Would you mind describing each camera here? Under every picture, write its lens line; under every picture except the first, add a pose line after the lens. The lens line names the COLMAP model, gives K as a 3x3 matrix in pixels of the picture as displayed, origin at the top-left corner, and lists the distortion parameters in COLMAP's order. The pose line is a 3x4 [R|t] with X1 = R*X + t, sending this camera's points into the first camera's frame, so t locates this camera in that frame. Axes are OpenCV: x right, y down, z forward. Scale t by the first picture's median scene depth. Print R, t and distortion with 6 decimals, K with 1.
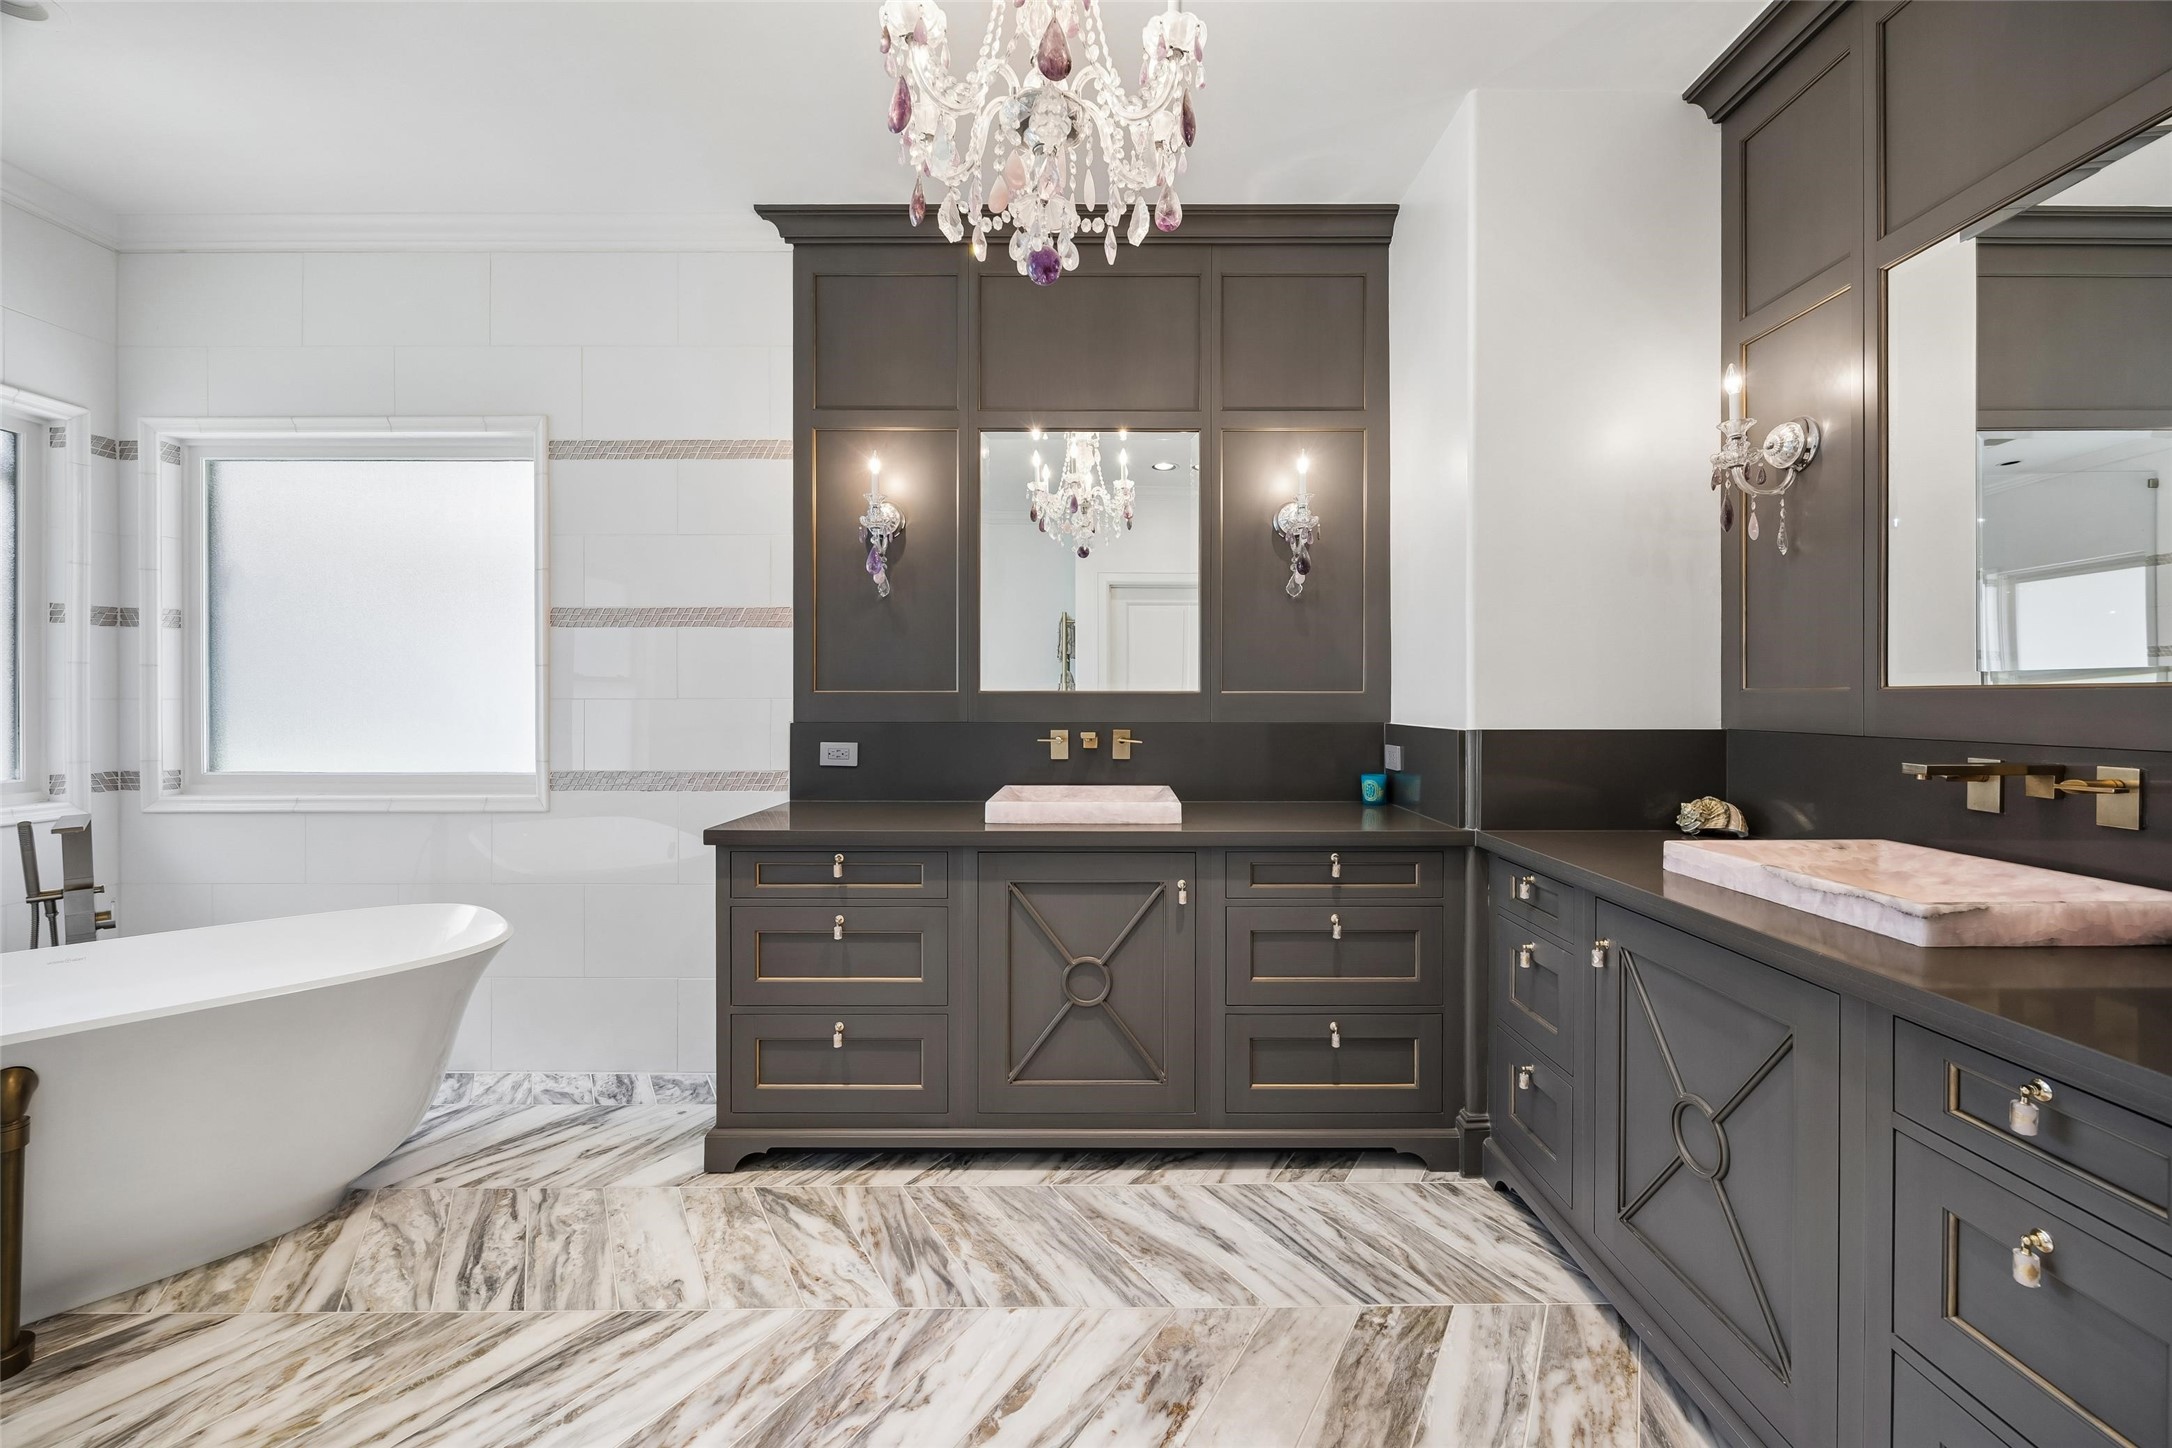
lens RADIAL K [[868.0, 0, 1096.9], [0, 868.0, 697.1], [0, 0, 1]] dist [-0.000654, -0.000423]
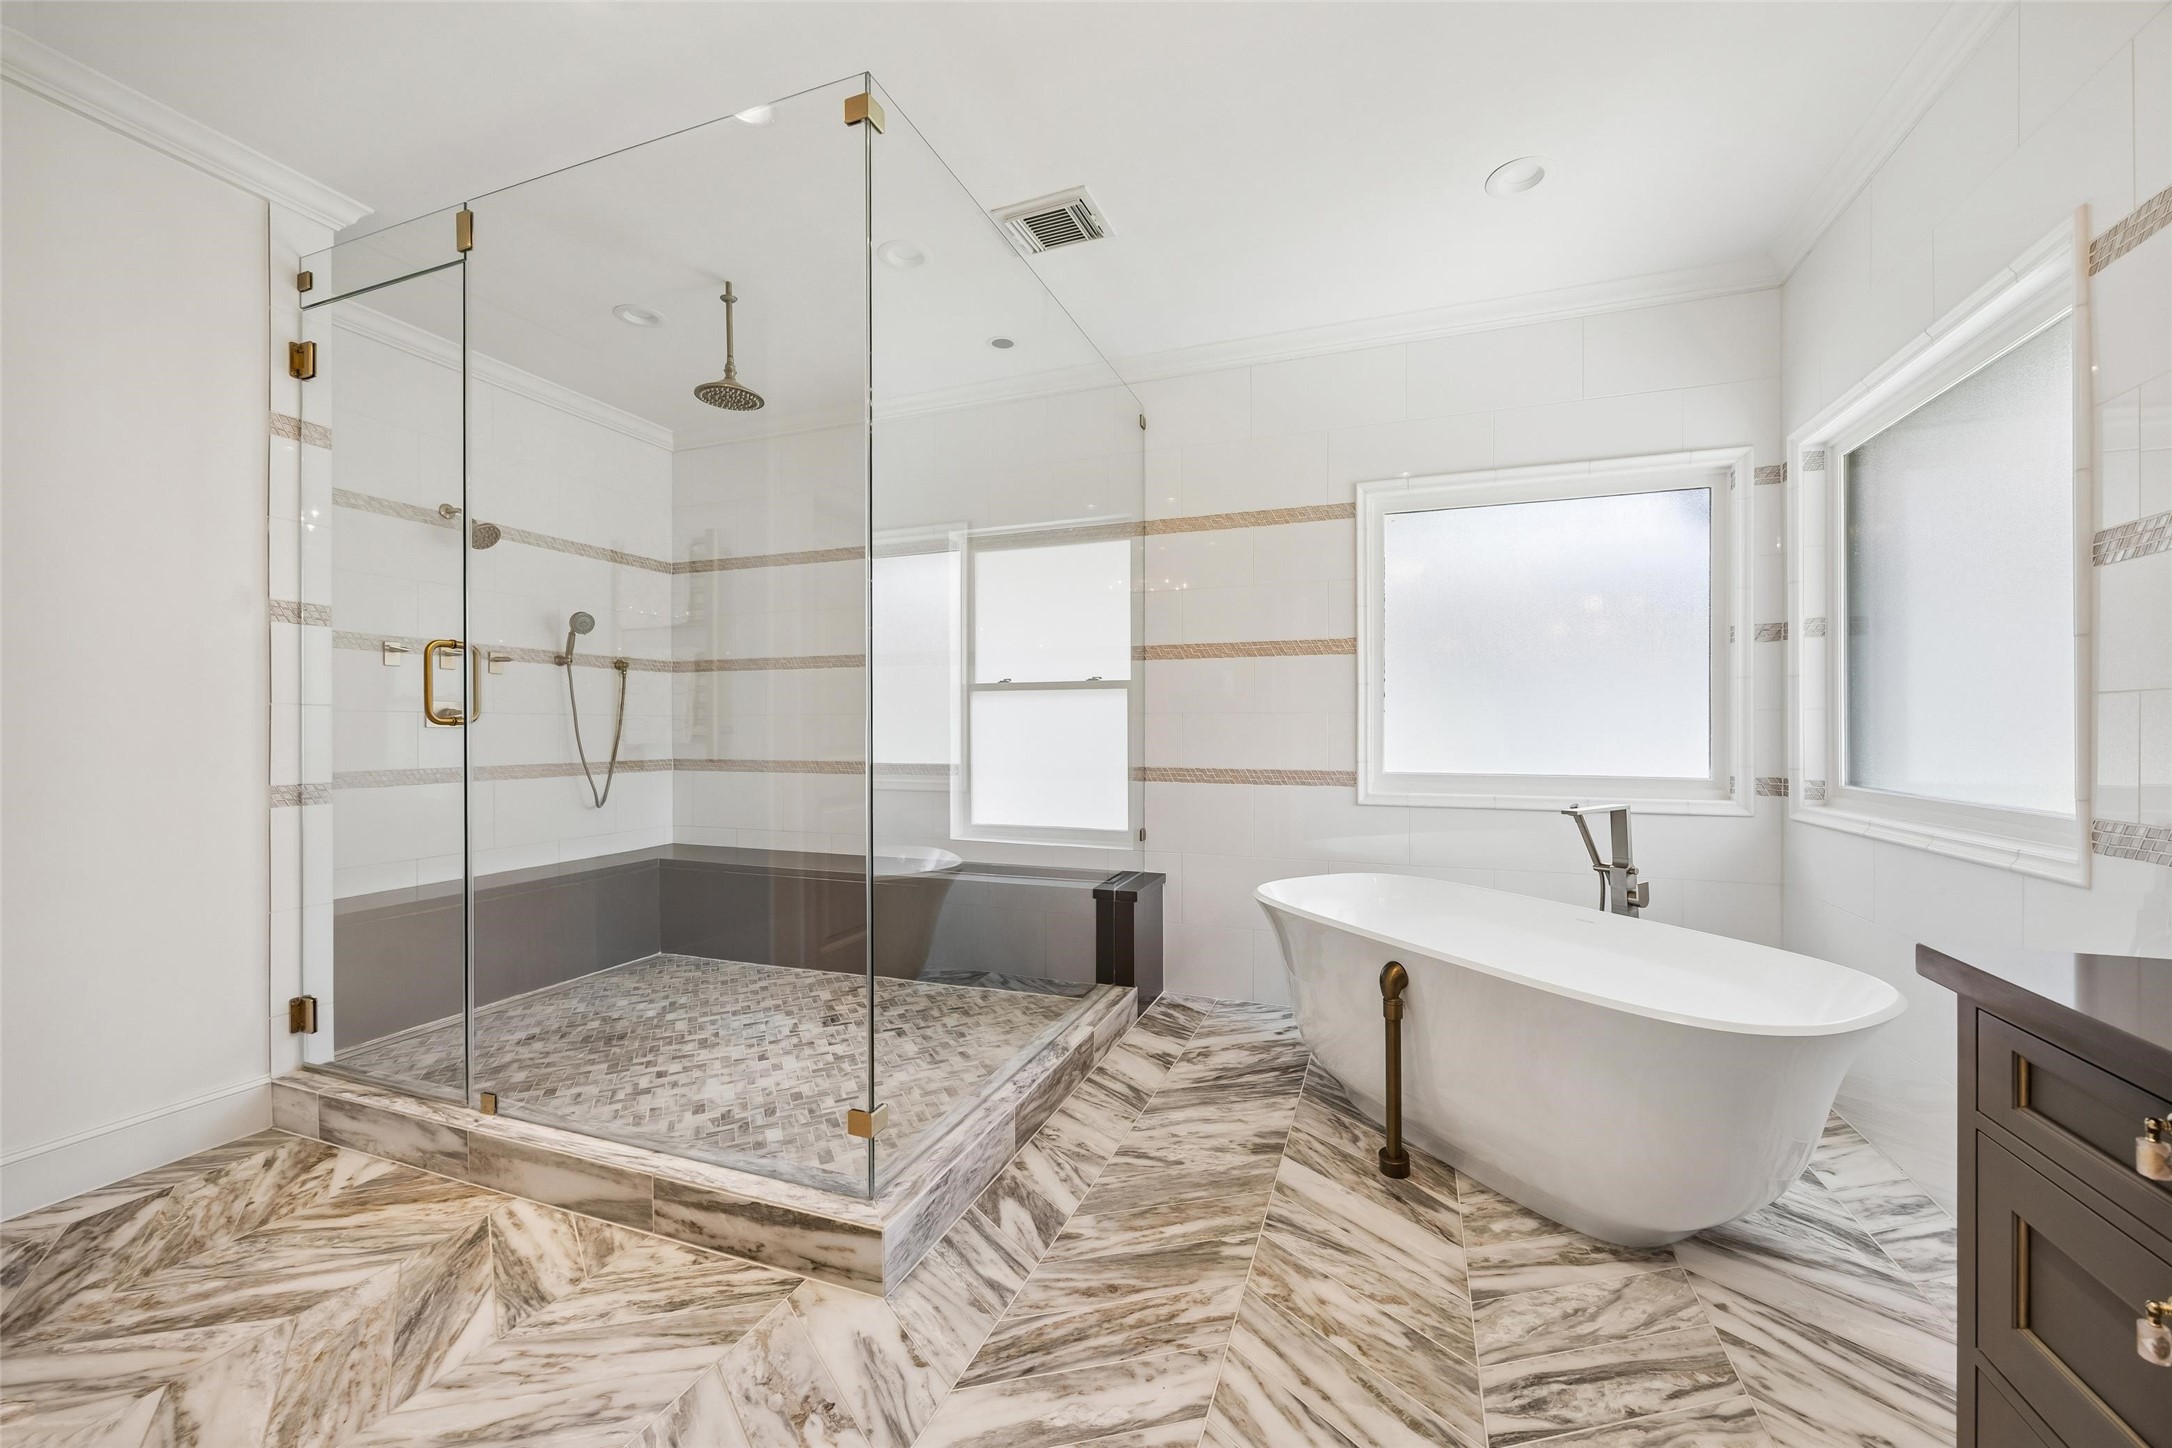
lens RADIAL K [[826.2, 0, 1075.6], [0, 826.2, 729.0], [0, 0, 1]] dist [-0.001764, -0.000169]
pose [[-0.346361, 0.000793, -0.938101, 0.151436], [0.000610, 1.000000, 0.000621, 0.033363], [0.938101, -0.000357, -0.346361, 0.737932]]
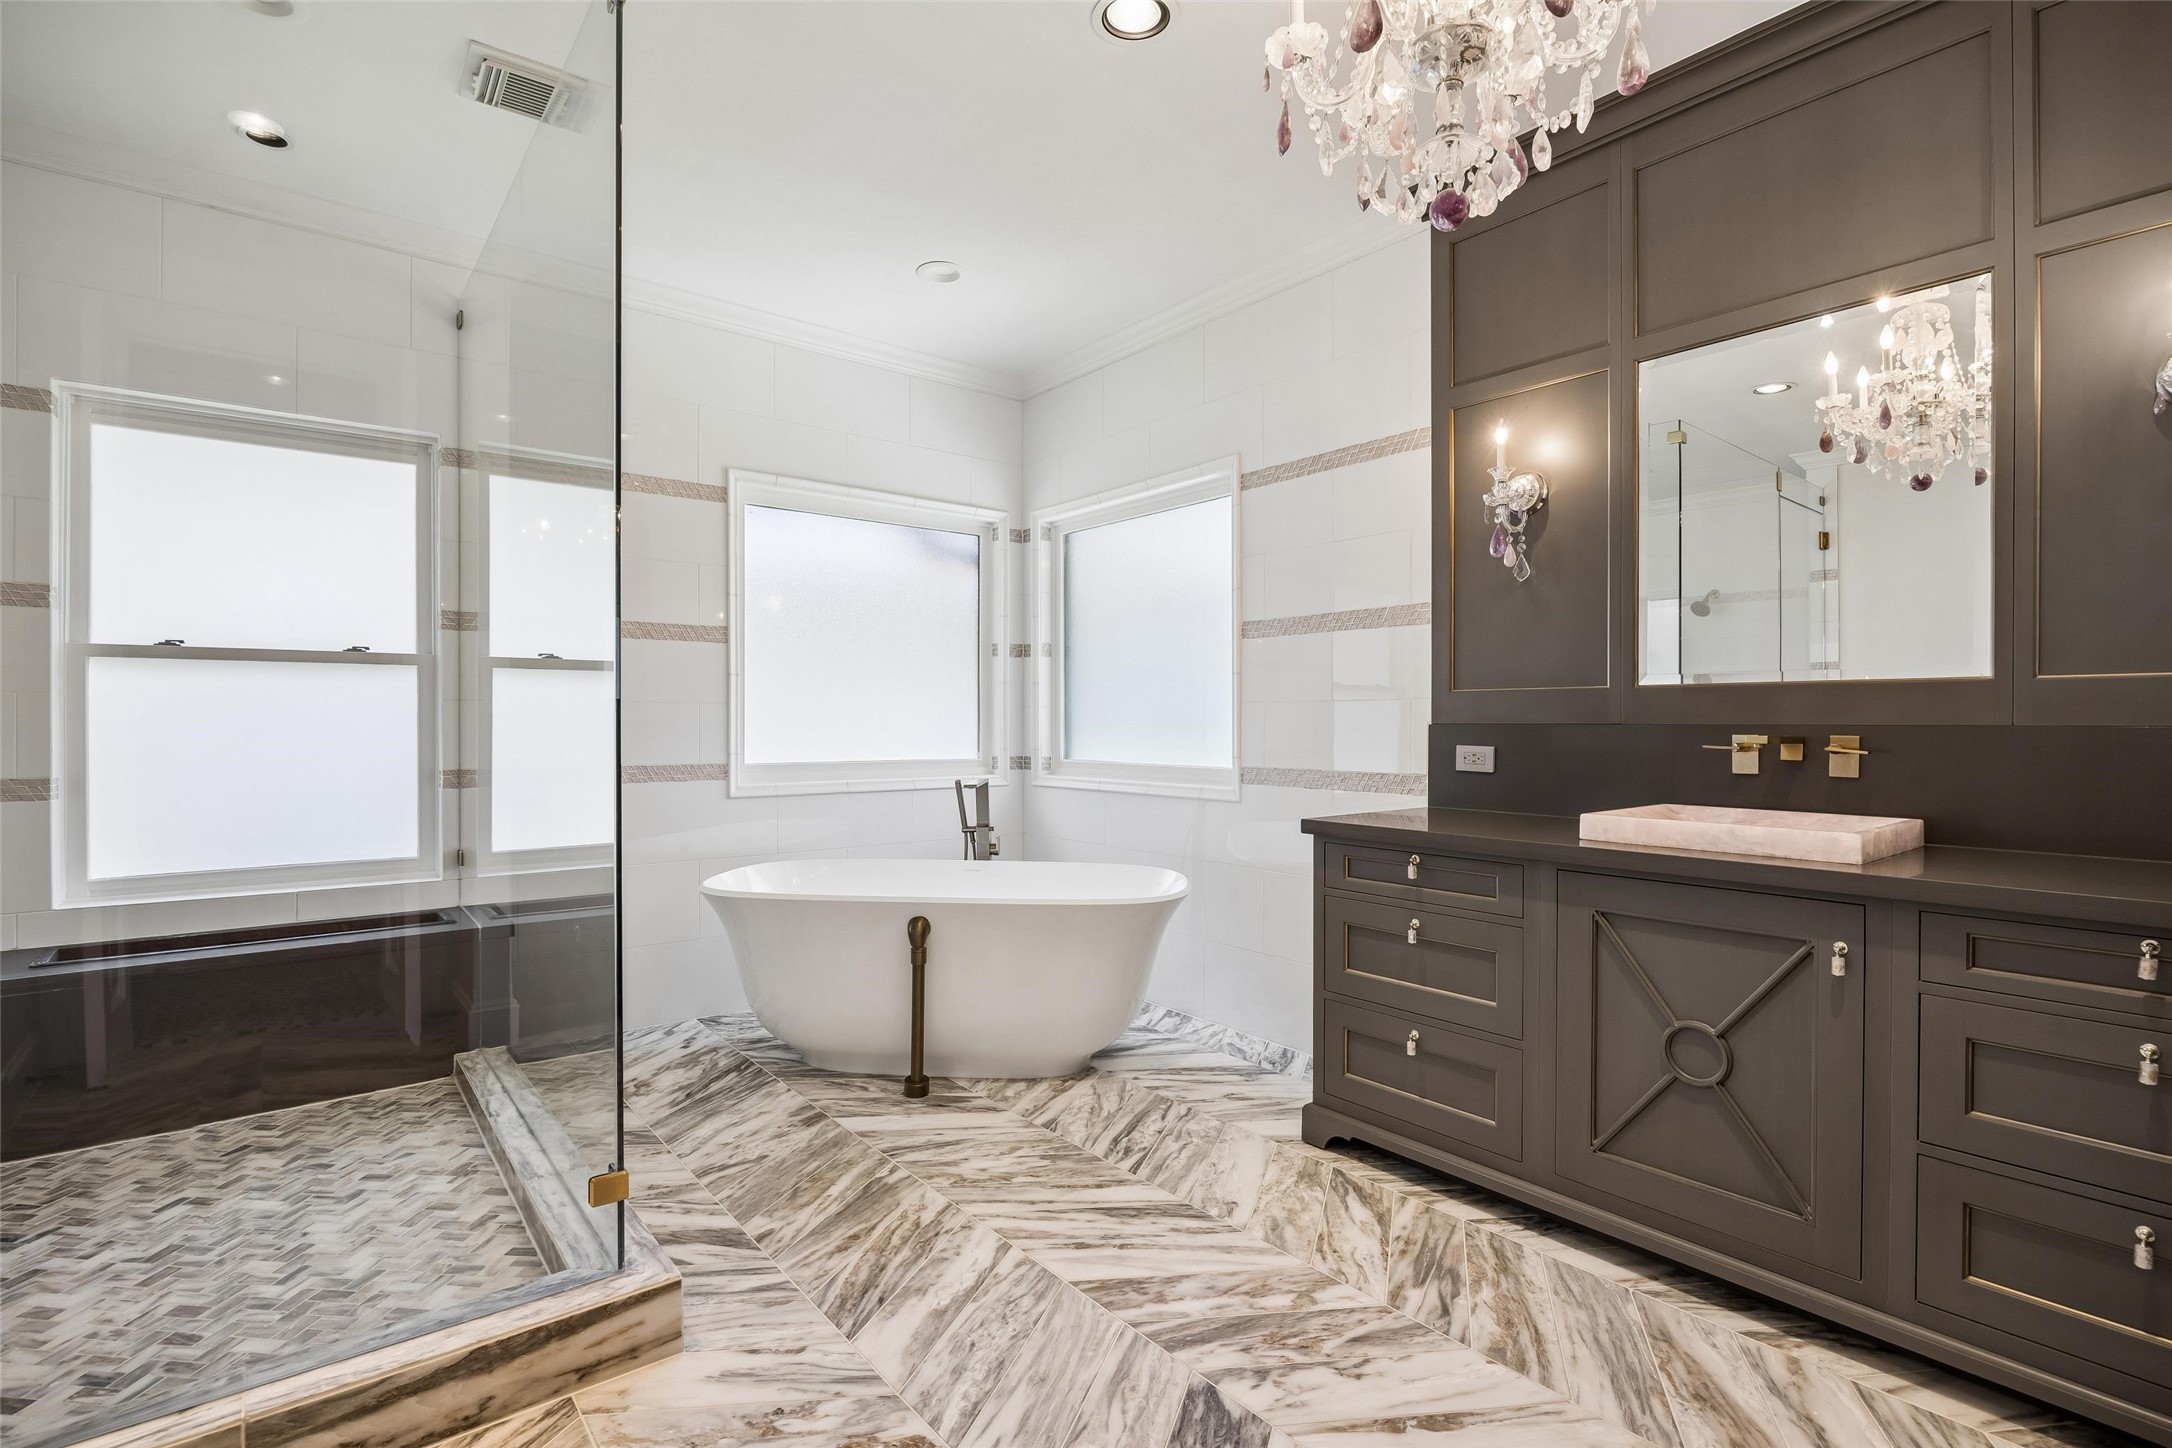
lens RADIAL K [[1015.2, 0, 1059.0], [0, 1015.2, 722.4], [0, 0, 1]] dist [-0.010411, -0.000357]
pose [[0.609104, 0.002713, -0.793086, 0.363833], [-0.001591, 0.999996, 0.002200, 0.033432], [0.793089, -0.000078, 0.609106, 0.005961]]
